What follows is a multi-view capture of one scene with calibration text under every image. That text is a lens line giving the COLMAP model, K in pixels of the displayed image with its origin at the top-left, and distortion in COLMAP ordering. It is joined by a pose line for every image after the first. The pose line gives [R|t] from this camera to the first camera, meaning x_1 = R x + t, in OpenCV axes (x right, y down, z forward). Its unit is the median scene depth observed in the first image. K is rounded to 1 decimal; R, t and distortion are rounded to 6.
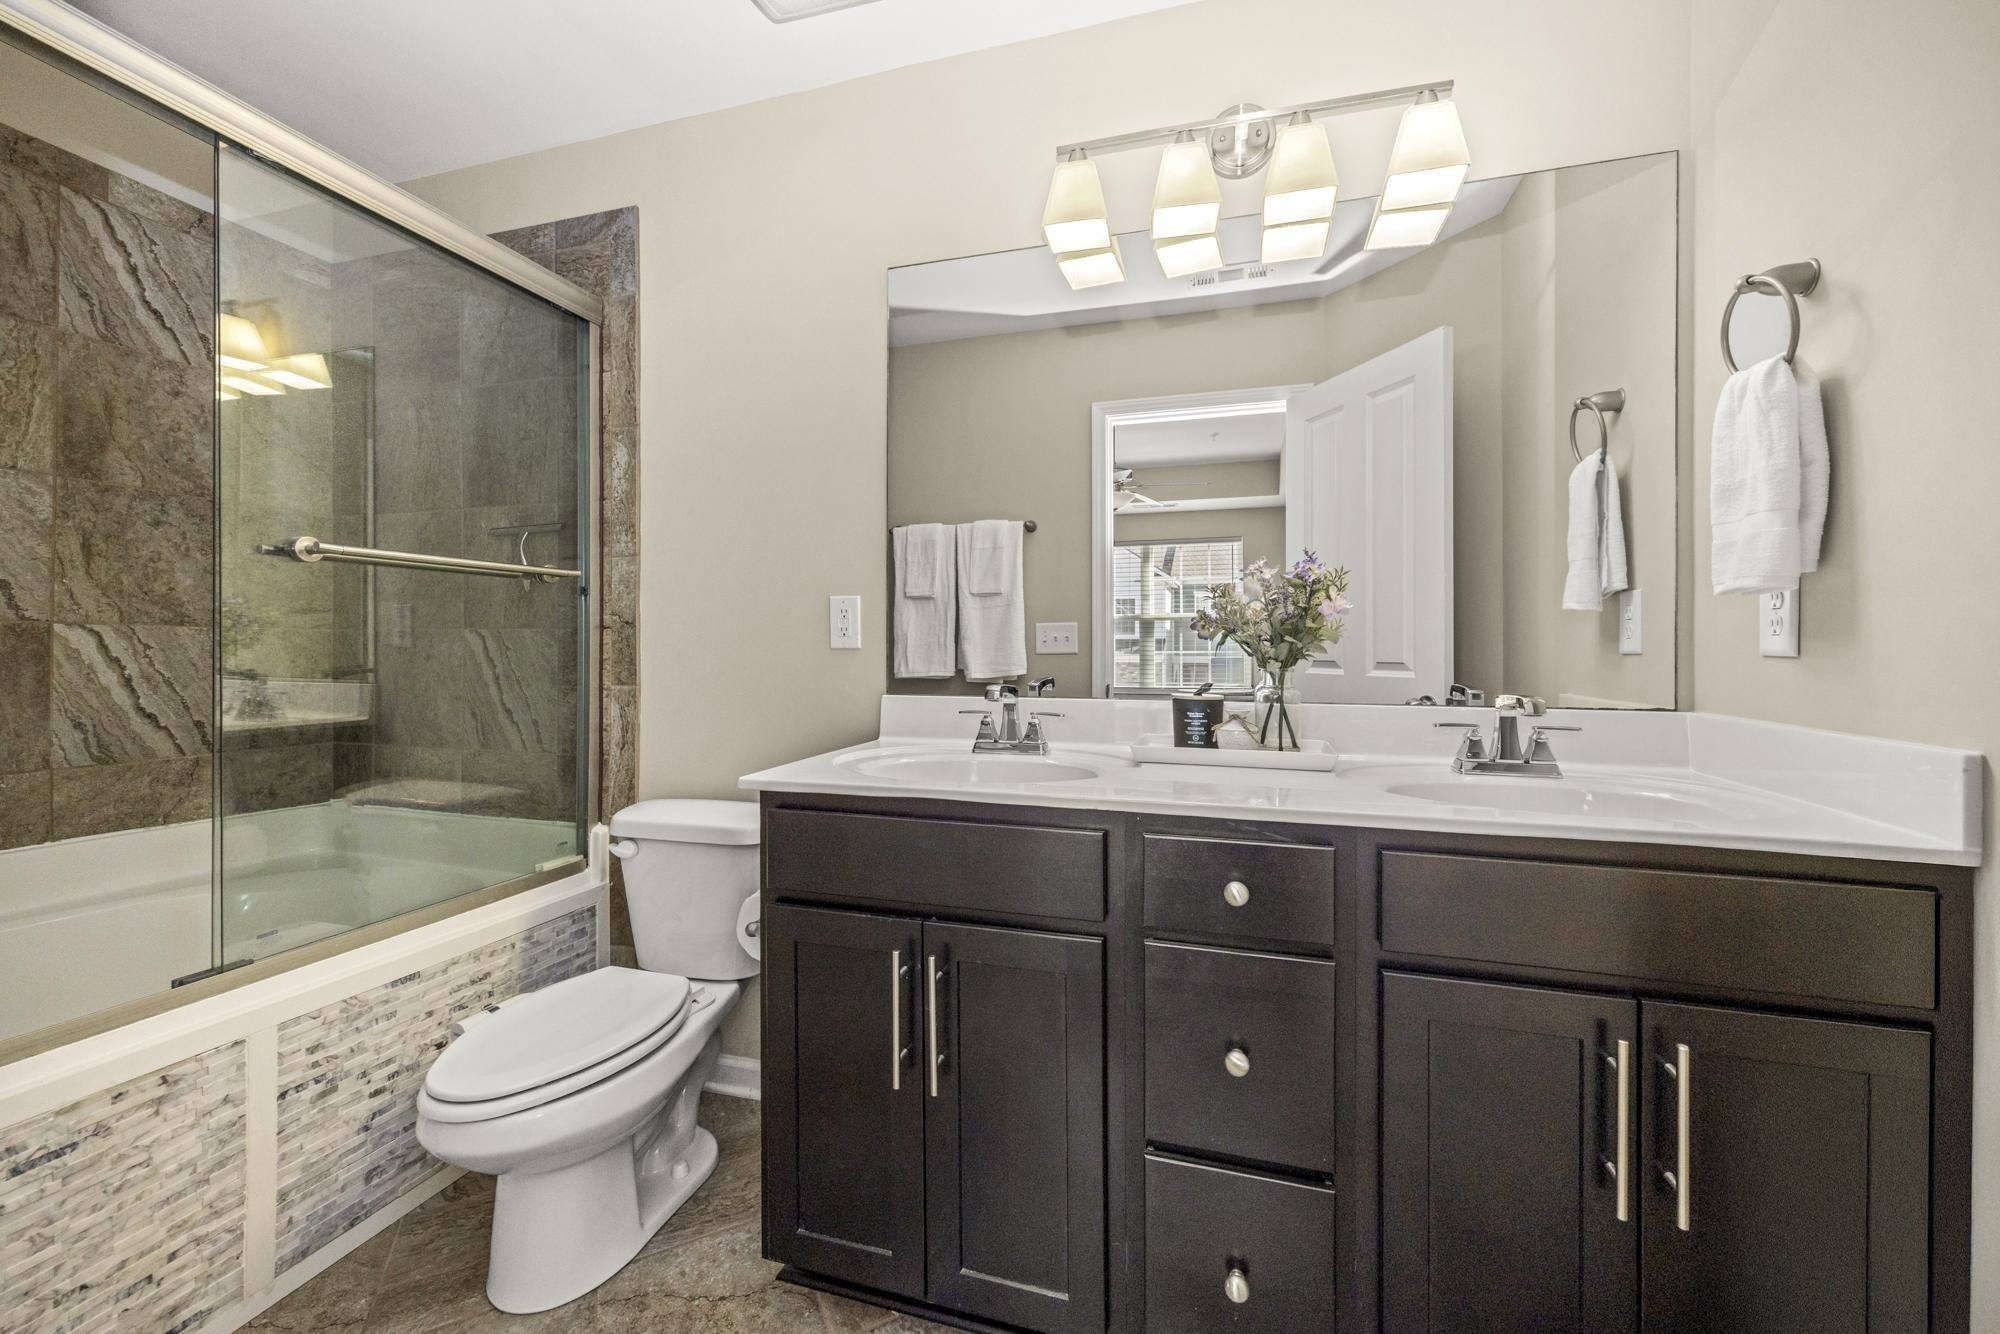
lens RADIAL K [[820.8, 0, 1007.2], [0, 820.8, 648.3], [0, 0, 1]] dist [-0.001068, -0.000219]
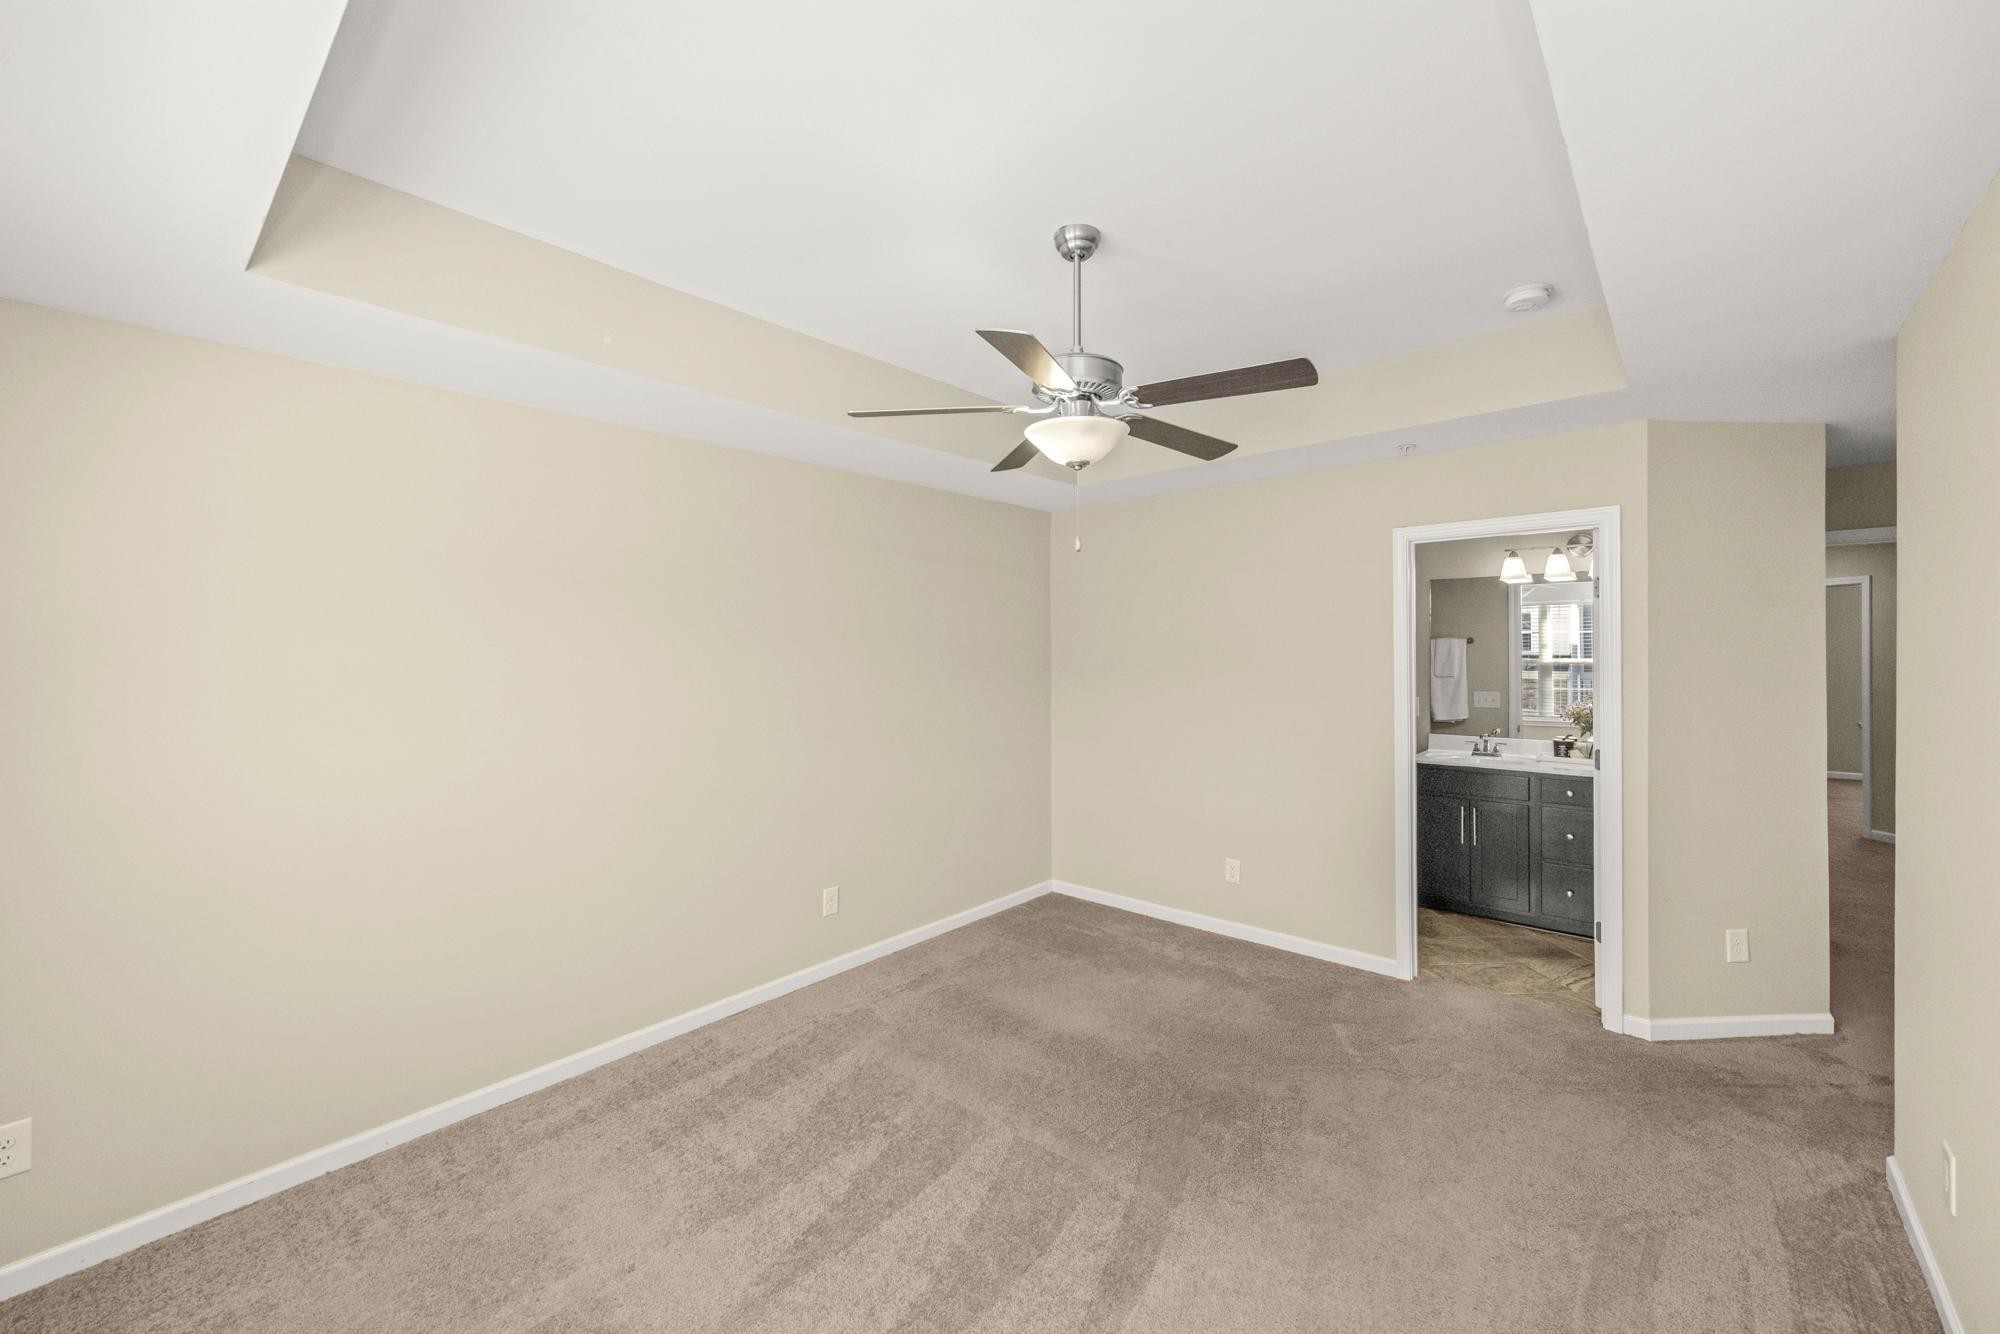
lens RADIAL K [[809.9, 0, 1002.7], [0, 809.9, 640.1], [0, 0, 1]] dist [0.000608, -0.000081]
pose [[0.908784, -0.008286, -0.417184, -0.399504], [-0.004074, 0.999579, -0.028730, -0.218790], [0.417246, 0.027809, 0.908368, -2.606965]]
